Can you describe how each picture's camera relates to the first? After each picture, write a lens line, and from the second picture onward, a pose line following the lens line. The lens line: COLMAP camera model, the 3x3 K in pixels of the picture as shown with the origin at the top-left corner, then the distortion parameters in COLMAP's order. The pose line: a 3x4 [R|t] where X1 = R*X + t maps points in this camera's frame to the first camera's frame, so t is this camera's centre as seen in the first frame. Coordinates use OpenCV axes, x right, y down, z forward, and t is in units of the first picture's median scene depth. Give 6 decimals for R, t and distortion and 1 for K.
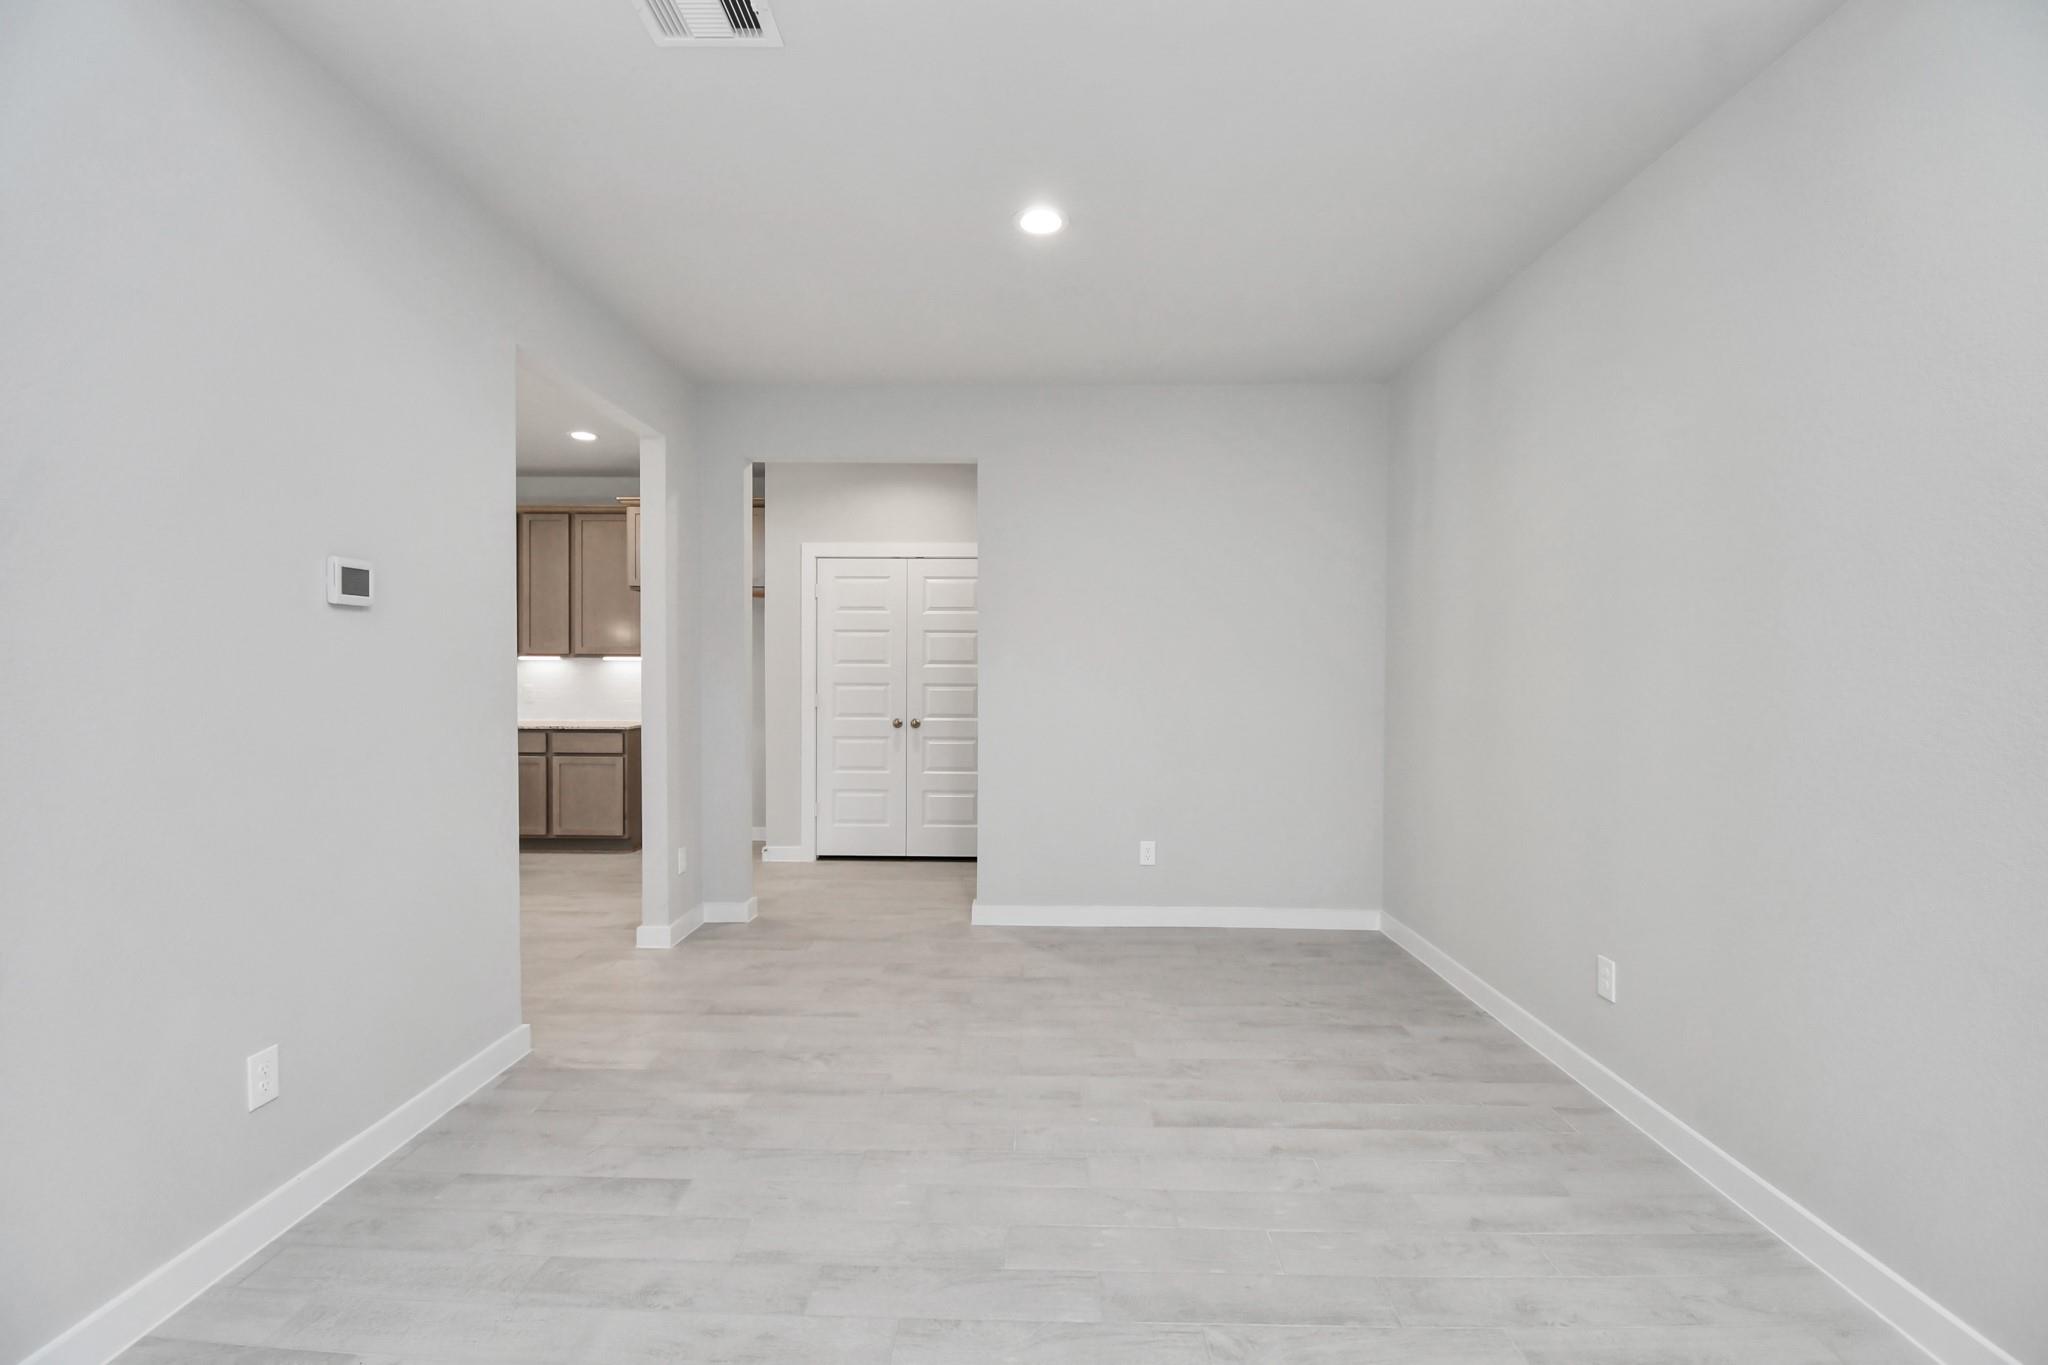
lens RADIAL K [[898.9, 0, 984.9], [0, 898.9, 673.3], [0, 0, 1]] dist [0.010936, -0.017728]
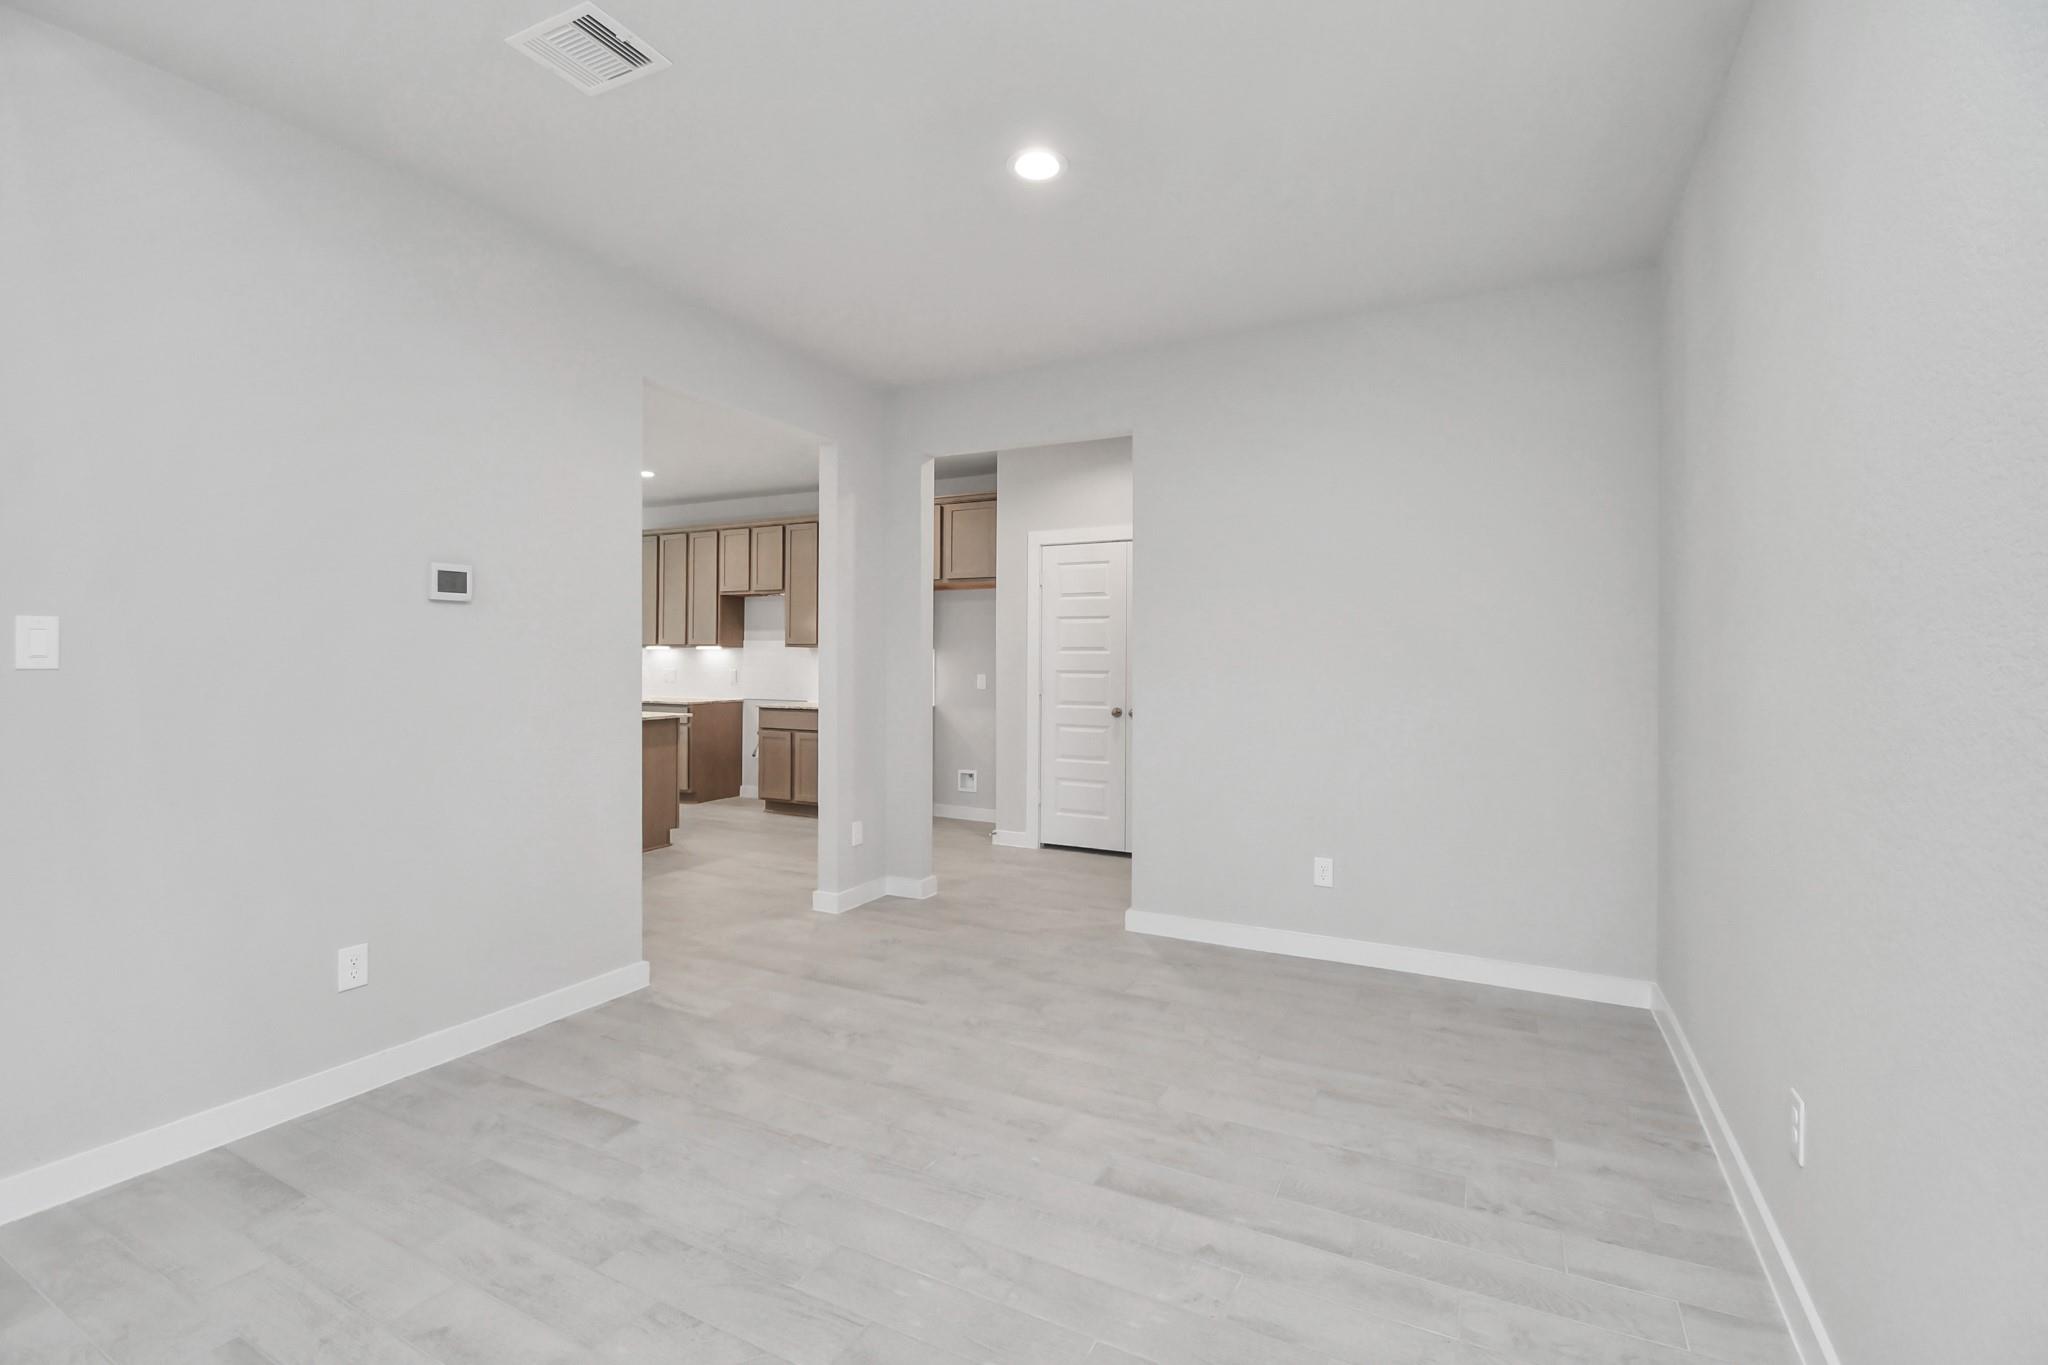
lens RADIAL K [[898.9, 0, 1021.4], [0, 898.9, 650.8], [0, 0, 1]] dist [0.010936, -0.017728]
pose [[0.903274, -0.002192, -0.429059, 0.423320], [-0.004261, 0.999892, -0.014080, 0.006586], [0.429043, 0.014547, 0.903167, 0.161328]]
